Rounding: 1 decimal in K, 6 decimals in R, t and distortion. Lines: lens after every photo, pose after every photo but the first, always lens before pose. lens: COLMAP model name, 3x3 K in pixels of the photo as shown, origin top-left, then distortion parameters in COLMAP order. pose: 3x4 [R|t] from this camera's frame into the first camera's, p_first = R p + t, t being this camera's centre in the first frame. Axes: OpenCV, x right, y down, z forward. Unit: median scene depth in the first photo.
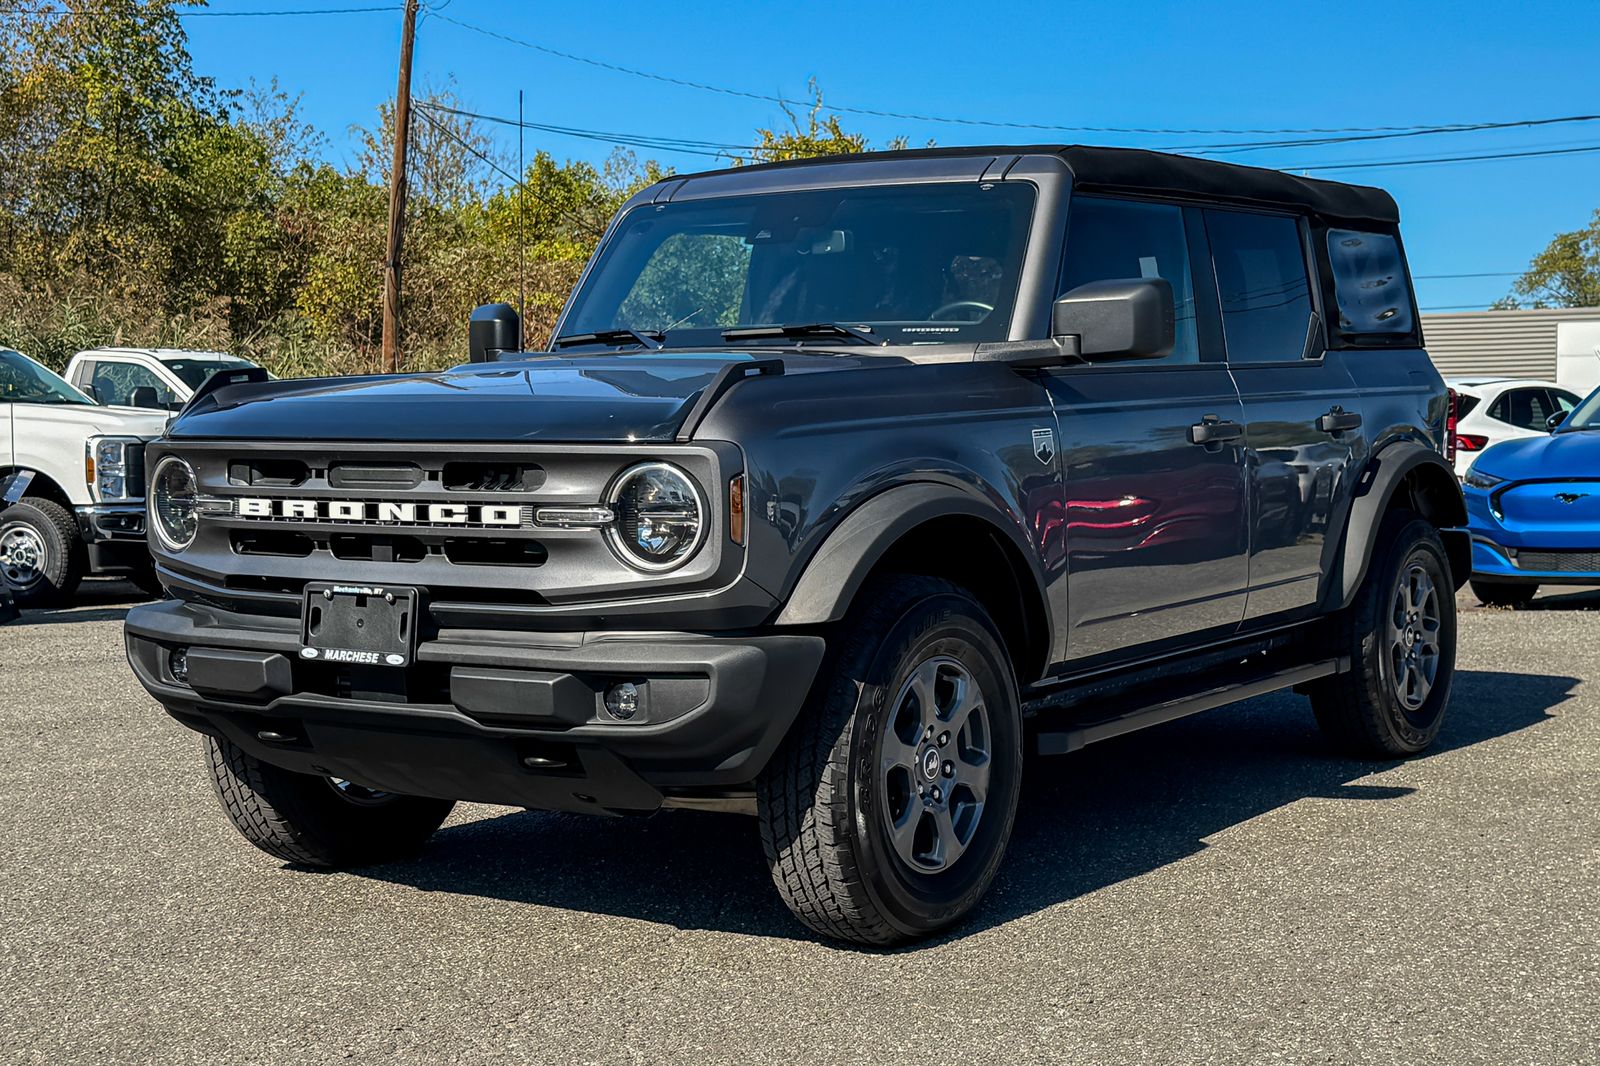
lens RADIAL K [[2314.1, 0, 801.8], [0, 2314.1, 534.4], [0, 0, 1]] dist [0.116731, 0.000000]
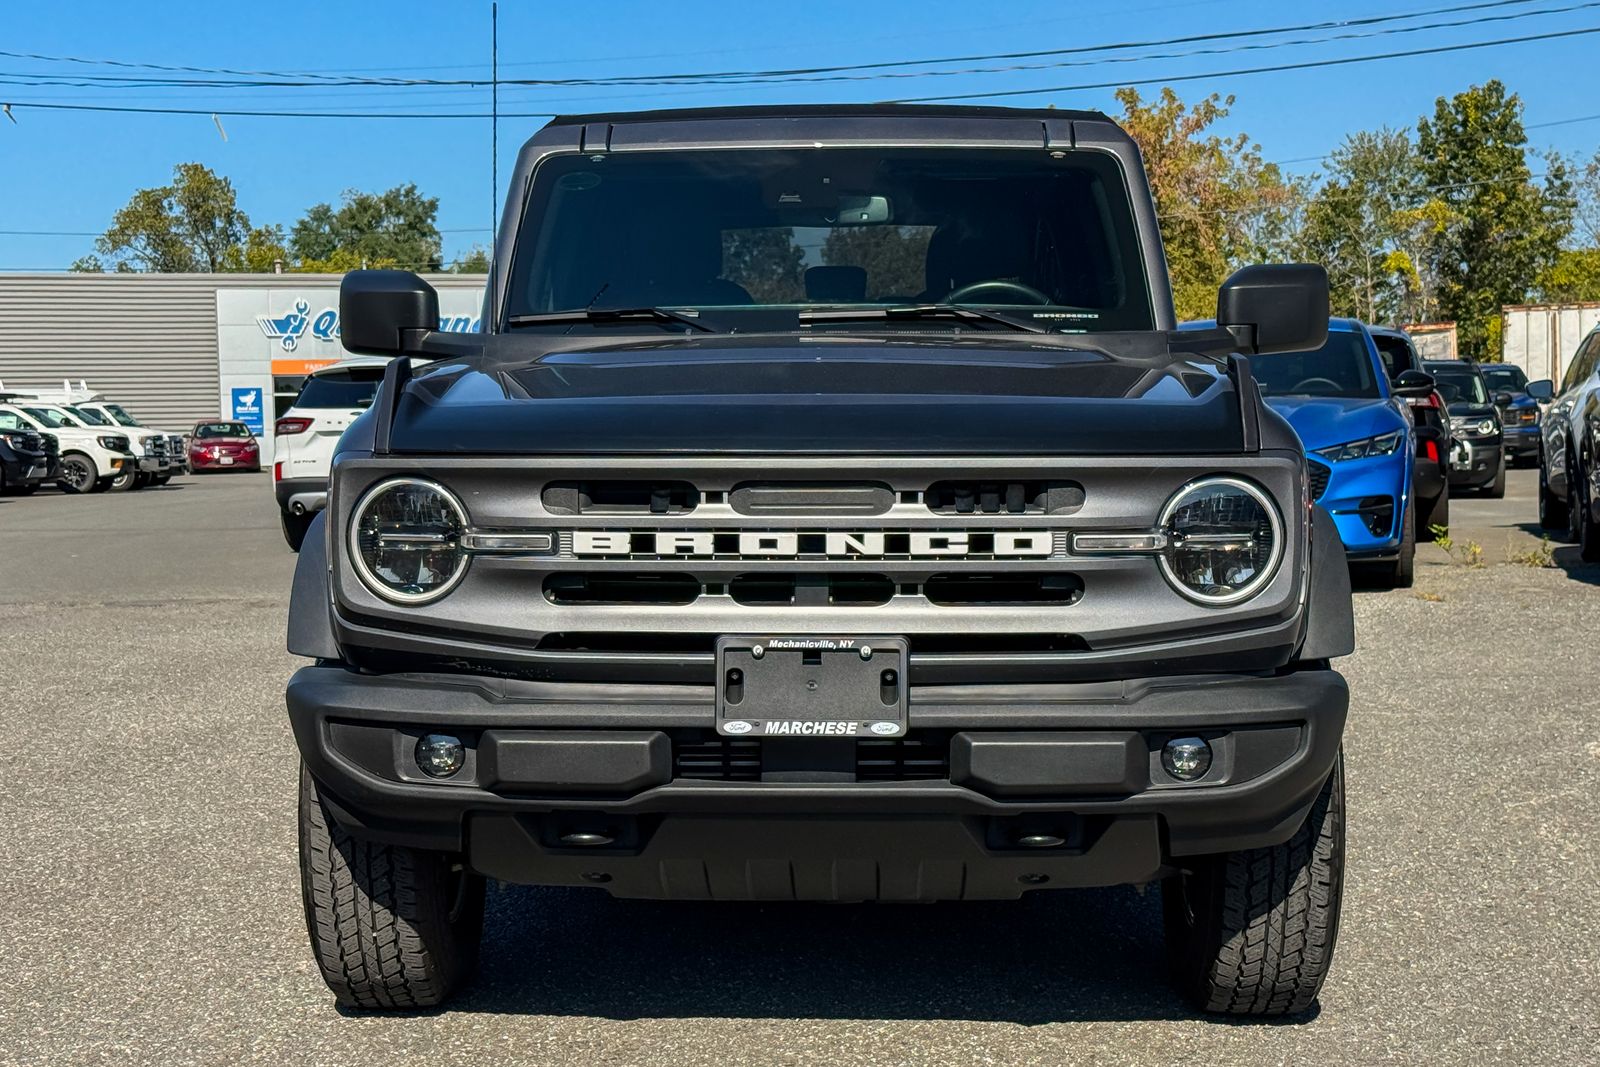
lens RADIAL K [[2571.4, 0, 787.2], [0, 2571.4, 570.2], [0, 0, 1]] dist [0.129971, 0.000000]
pose [[0.855863, -0.036481, 0.515914, -0.648604], [0.026770, 0.999297, 0.026252, -0.024297], [-0.516509, -0.008657, 0.856238, 0.256171]]
